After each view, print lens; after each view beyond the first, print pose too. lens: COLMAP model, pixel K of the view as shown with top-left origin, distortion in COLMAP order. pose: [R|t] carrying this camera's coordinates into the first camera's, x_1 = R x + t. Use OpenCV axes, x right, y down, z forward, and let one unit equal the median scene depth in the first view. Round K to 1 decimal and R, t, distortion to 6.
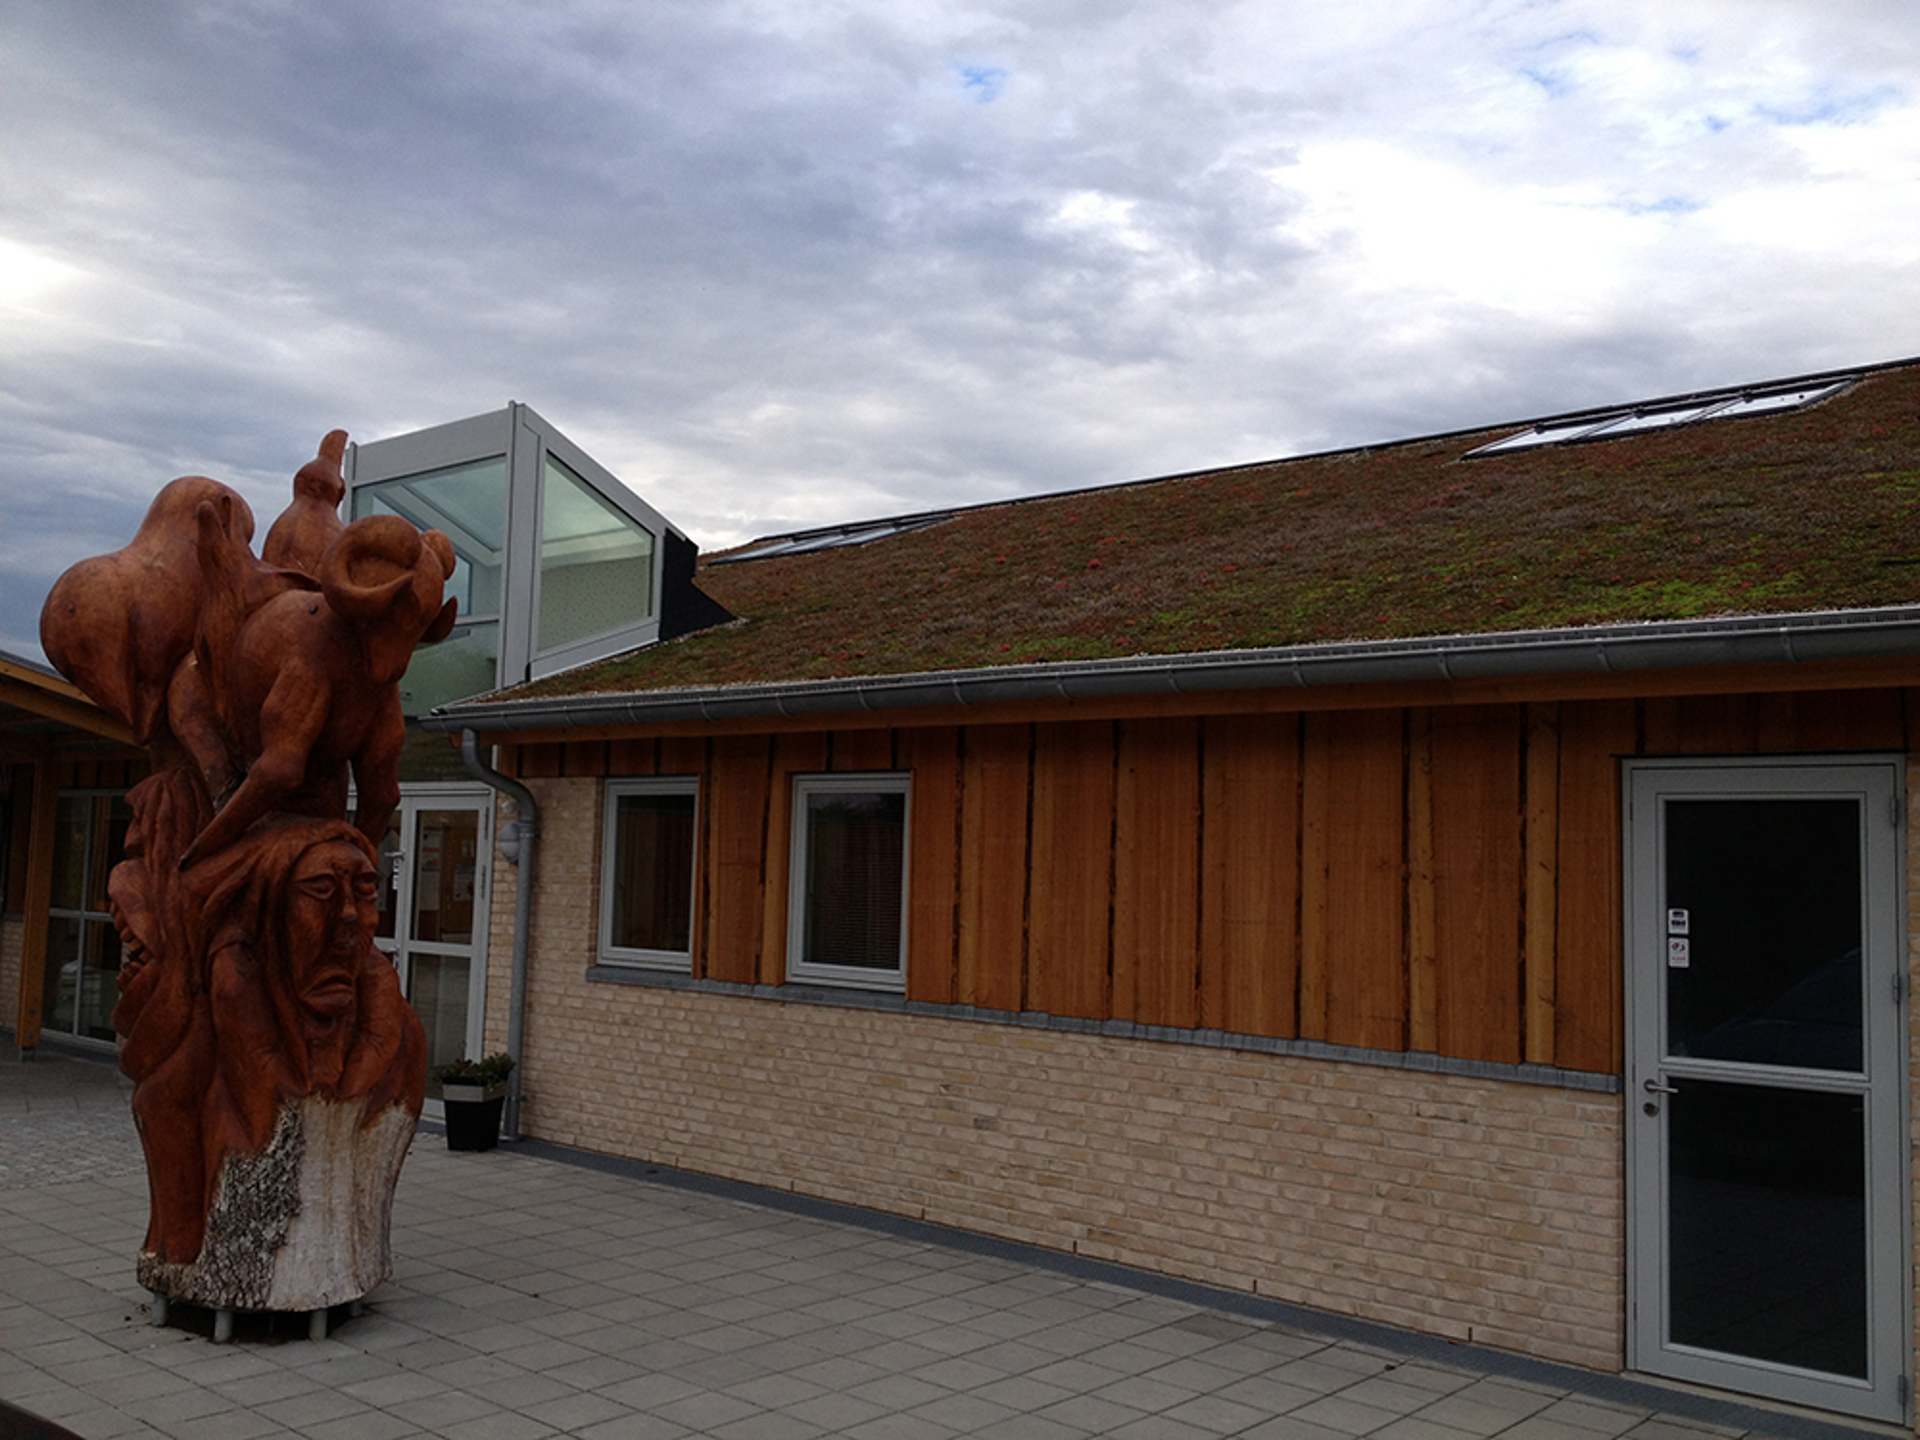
lens RADIAL K [[1881.5, 0, 960.0], [0, 1881.5, 720.0], [0, 0, 1]] dist [0.107149, -0.010347]
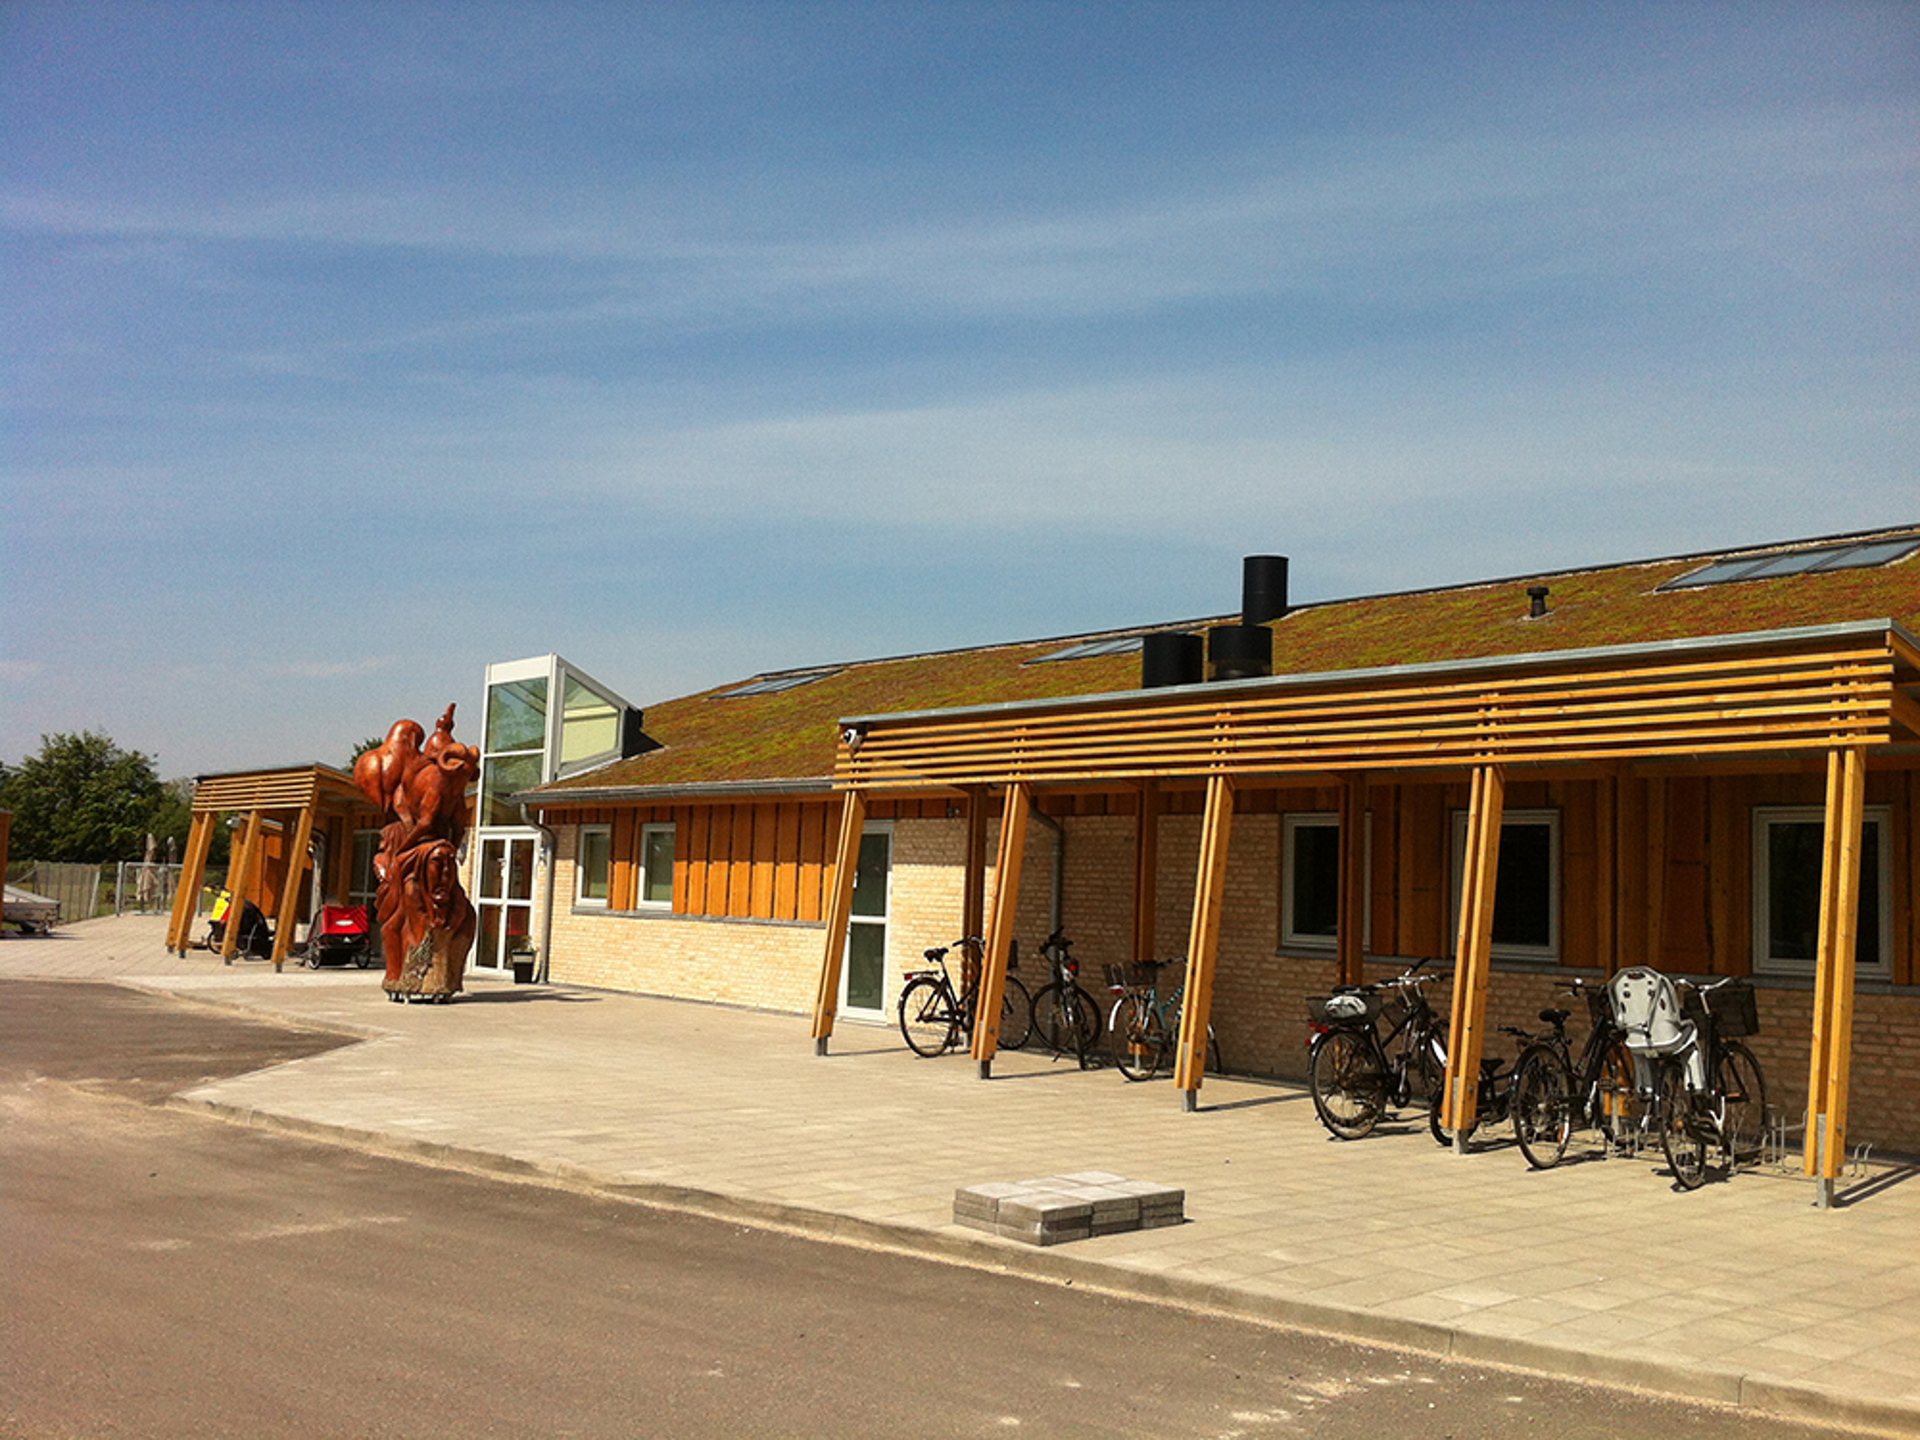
lens RADIAL K [[1891.5, 0, 951.9], [0, 1891.5, 713.9], [0, 0, 1]] dist [0.174420, -0.452208]
pose [[0.991264, -0.002182, -0.131872, 0.705099], [-0.001227, 0.999667, -0.025761, -0.056572], [0.131885, 0.025698, 0.990932, -1.542849]]
